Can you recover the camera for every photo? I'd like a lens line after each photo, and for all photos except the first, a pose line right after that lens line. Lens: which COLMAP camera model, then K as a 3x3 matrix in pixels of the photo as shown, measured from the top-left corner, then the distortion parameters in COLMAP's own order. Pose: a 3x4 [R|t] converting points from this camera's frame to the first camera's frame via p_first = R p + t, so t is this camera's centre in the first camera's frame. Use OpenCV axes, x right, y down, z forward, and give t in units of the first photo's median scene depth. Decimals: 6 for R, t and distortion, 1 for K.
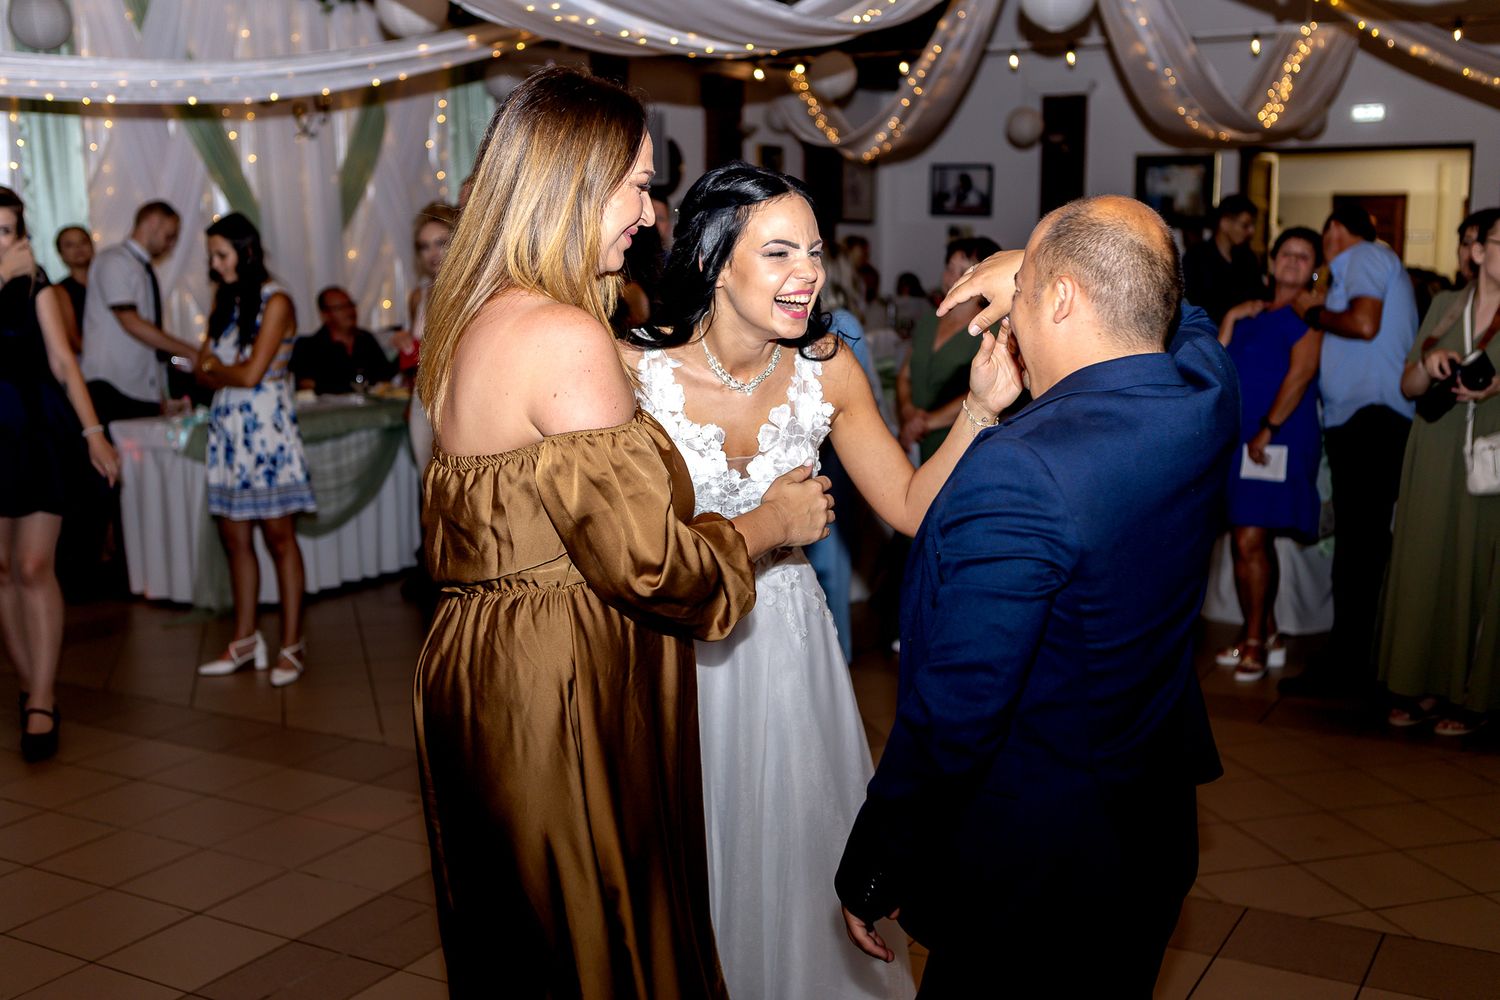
lens RADIAL K [[1611.3, 0, 738.1], [0, 1611.3, 512.9], [0, 0, 1]] dist [-0.033124, 0.000000]
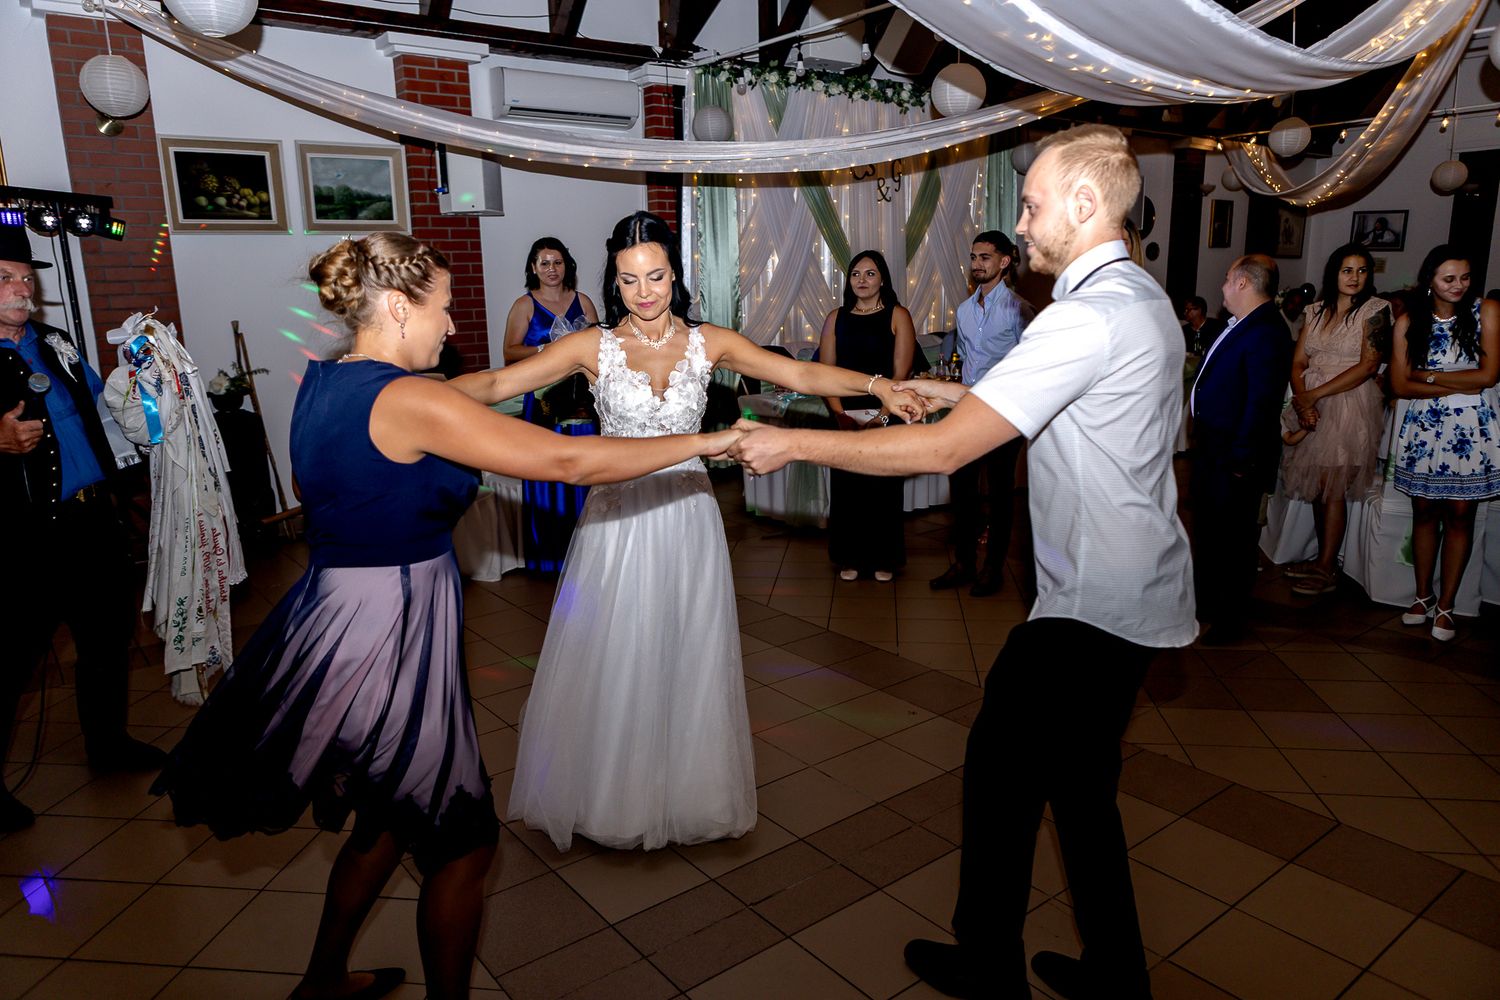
lens RADIAL K [[1001.0, 0, 748.6], [0, 1001.0, 499.7], [0, 0, 1]] dist [-0.019909, -0.001873]
pose [[0.920271, 0.073329, -0.384349, -0.012909], [-0.052667, 0.996558, 0.064025, -0.014263], [0.387720, -0.038678, 0.920965, 0.101638]]
